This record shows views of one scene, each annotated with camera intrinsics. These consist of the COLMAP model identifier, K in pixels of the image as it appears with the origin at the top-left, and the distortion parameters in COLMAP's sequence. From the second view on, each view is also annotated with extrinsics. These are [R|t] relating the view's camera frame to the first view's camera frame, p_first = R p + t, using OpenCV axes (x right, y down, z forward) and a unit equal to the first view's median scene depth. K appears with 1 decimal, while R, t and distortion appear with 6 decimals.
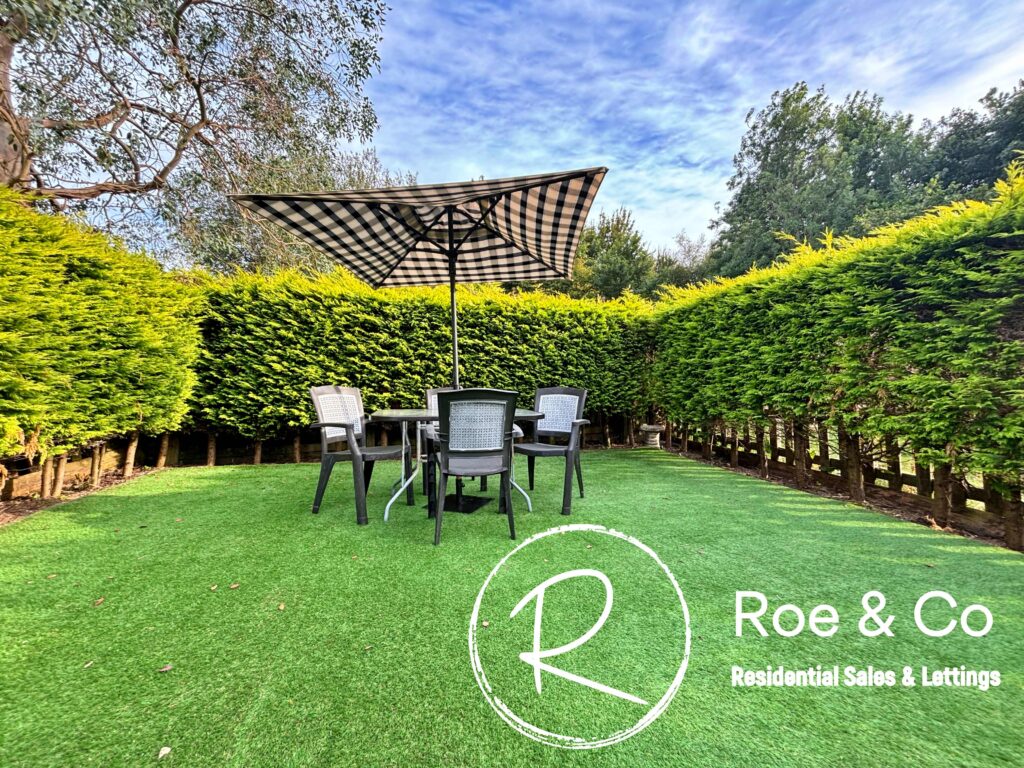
lens RADIAL K [[410.2, 0, 519.7], [0, 410.2, 387.7], [0, 0, 1]] dist [-0.005546, -0.000269]
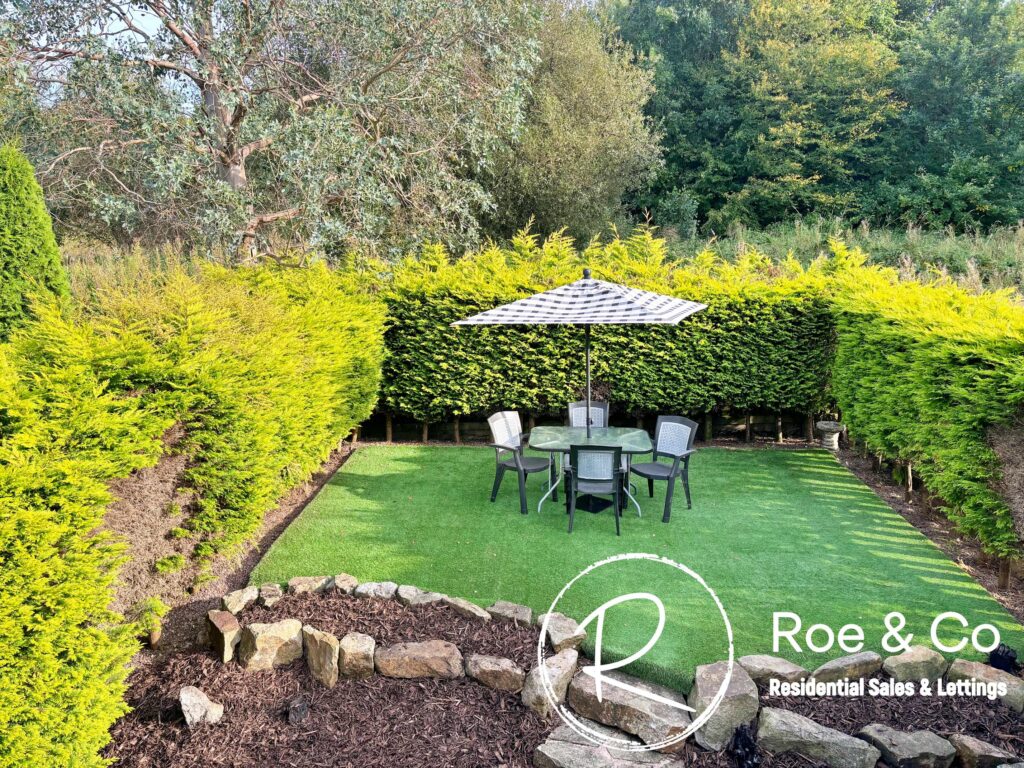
lens RADIAL K [[765.1, 0, 504.8], [0, 765.1, 378.2], [0, 0, 1]] dist [0.051778, -0.032343]
pose [[0.945326, 0.053415, -0.321722, 0.246675], [0.006070, 0.983443, 0.181116, -0.382302], [0.326070, -0.173167, 0.929350, -0.893923]]
